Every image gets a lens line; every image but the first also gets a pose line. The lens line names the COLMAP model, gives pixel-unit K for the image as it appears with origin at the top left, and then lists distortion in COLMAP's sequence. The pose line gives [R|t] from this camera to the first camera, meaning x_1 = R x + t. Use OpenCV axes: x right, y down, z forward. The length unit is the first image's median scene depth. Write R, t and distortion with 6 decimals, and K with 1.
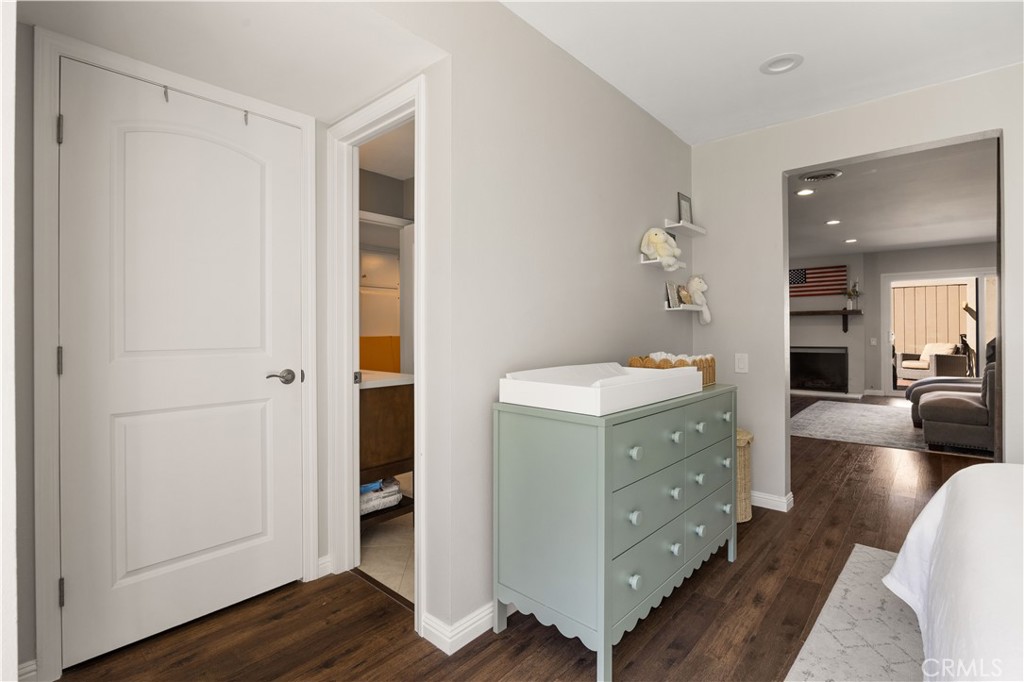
lens RADIAL K [[487.6, 0, 513.0], [0, 487.6, 330.5], [0, 0, 1]] dist [-0.003600, -0.000390]
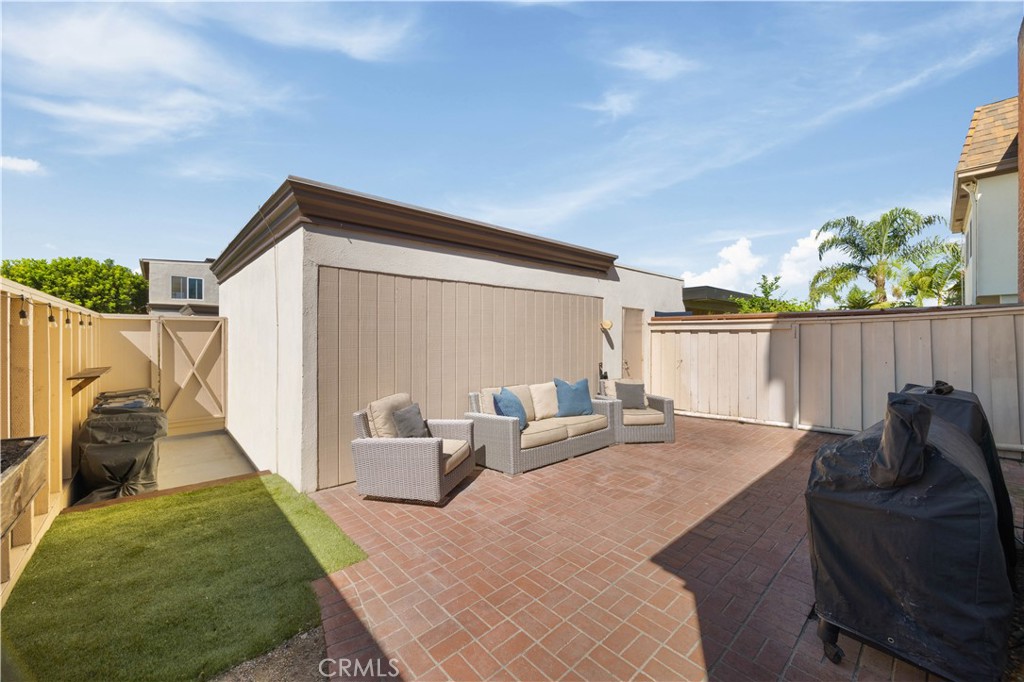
lens RADIAL K [[391.3, 0, 514.8], [0, 391.3, 337.5], [0, 0, 1]] dist [-0.000831, -0.000110]
pose [[0.109536, 0.004964, 0.993970, 0.402295], [-0.004279, 0.999981, -0.004522, -0.039130], [-0.993974, -0.003758, 0.109555, 1.434171]]
